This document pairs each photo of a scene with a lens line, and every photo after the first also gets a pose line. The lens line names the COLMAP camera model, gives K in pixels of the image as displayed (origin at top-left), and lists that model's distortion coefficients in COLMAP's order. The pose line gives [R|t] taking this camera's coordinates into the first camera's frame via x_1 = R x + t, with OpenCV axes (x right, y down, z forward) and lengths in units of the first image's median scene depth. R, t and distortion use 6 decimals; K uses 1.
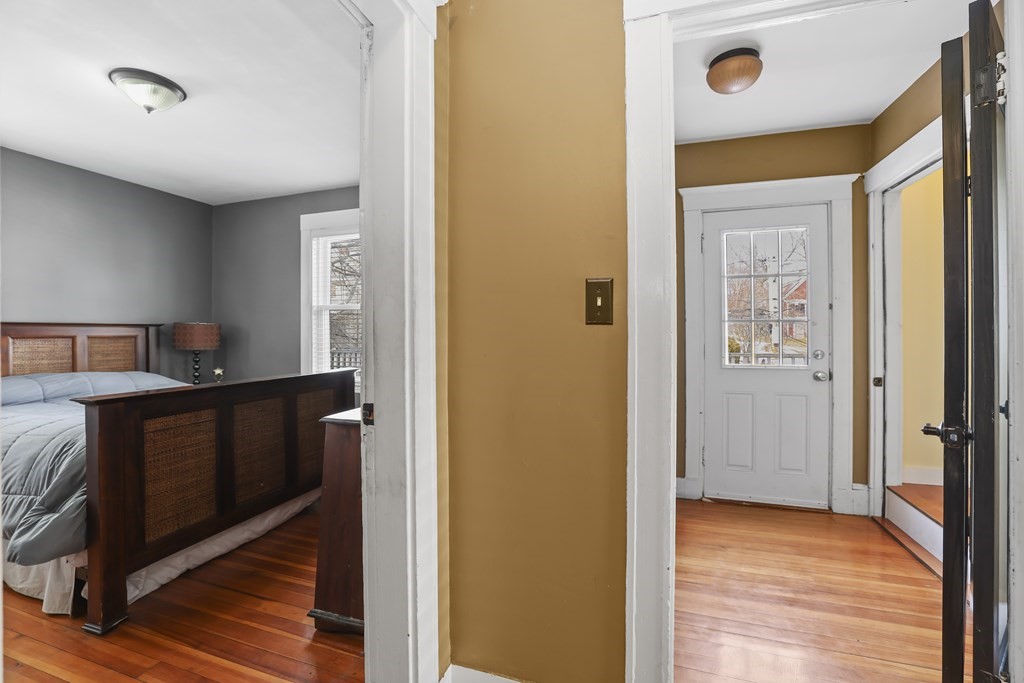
lens RADIAL K [[442.1, 0, 510.0], [0, 442.1, 330.4], [0, 0, 1]] dist [-0.034329, 0.010034]
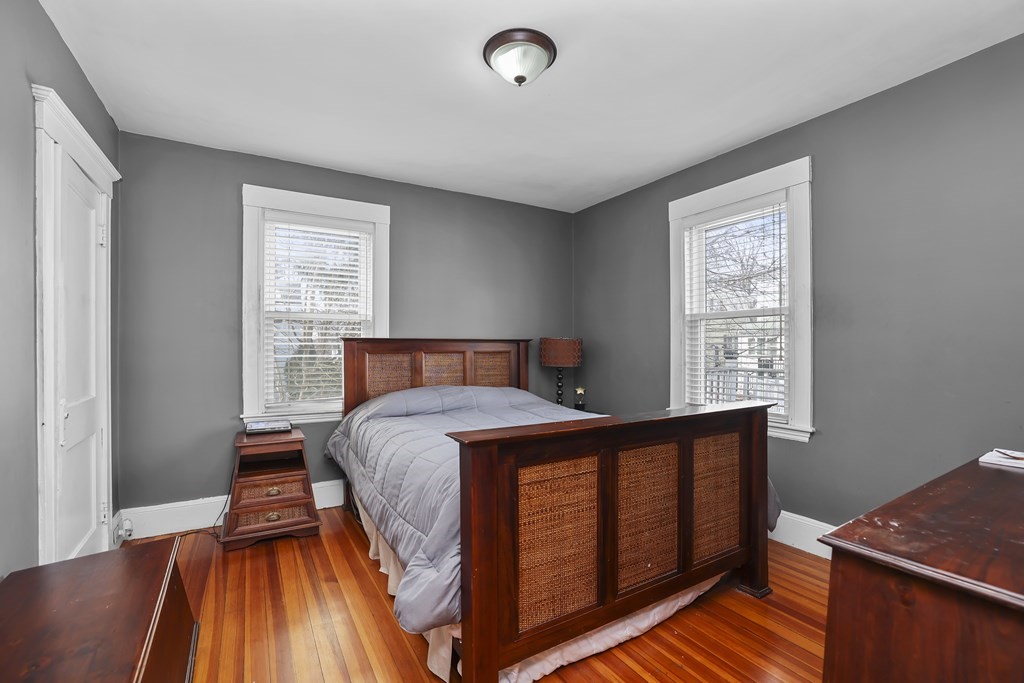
lens RADIAL K [[442.1, 0, 510.7], [0, 442.1, 346.7], [0, 0, 1]] dist [-0.034329, 0.010034]
pose [[0.759113, 0.000878, -0.650959, -0.289928], [0.000341, 0.999998, 0.001746, -0.000137], [0.650959, -0.001547, 0.759111, 0.333131]]
